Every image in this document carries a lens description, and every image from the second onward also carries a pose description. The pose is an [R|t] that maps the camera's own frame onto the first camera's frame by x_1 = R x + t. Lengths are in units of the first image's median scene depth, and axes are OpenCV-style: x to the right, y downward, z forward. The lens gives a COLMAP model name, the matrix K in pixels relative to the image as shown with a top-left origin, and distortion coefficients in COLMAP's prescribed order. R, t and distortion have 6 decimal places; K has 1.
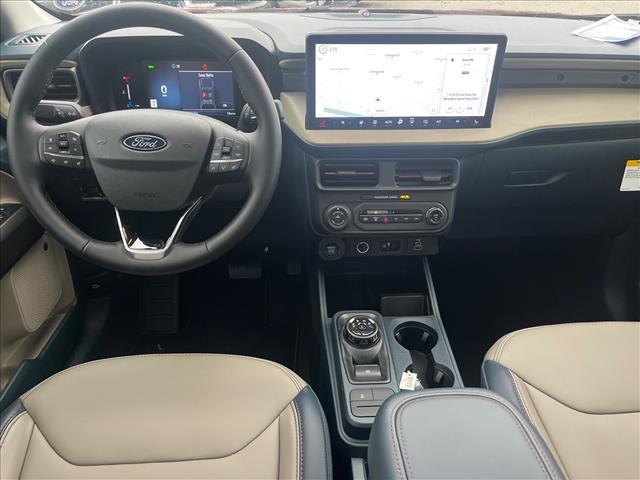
lens RADIAL K [[489.5, 0, 320.0], [0, 489.5, 240.0], [0, 0, 1]] dist [0.003463, -0.002849]
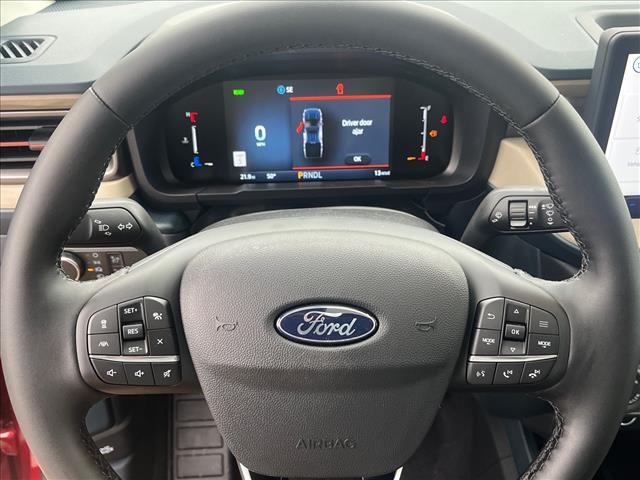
lens RADIAL K [[666.5, 0, 320.0], [0, 666.5, 240.0], [0, 0, 1]] dist [0.008061, 0.007631]
pose [[0.999227, -0.016477, -0.035683, -0.335013], [0.015432, 0.999450, -0.029361, -0.248055], [0.036147, 0.028787, 0.998932, 0.426387]]
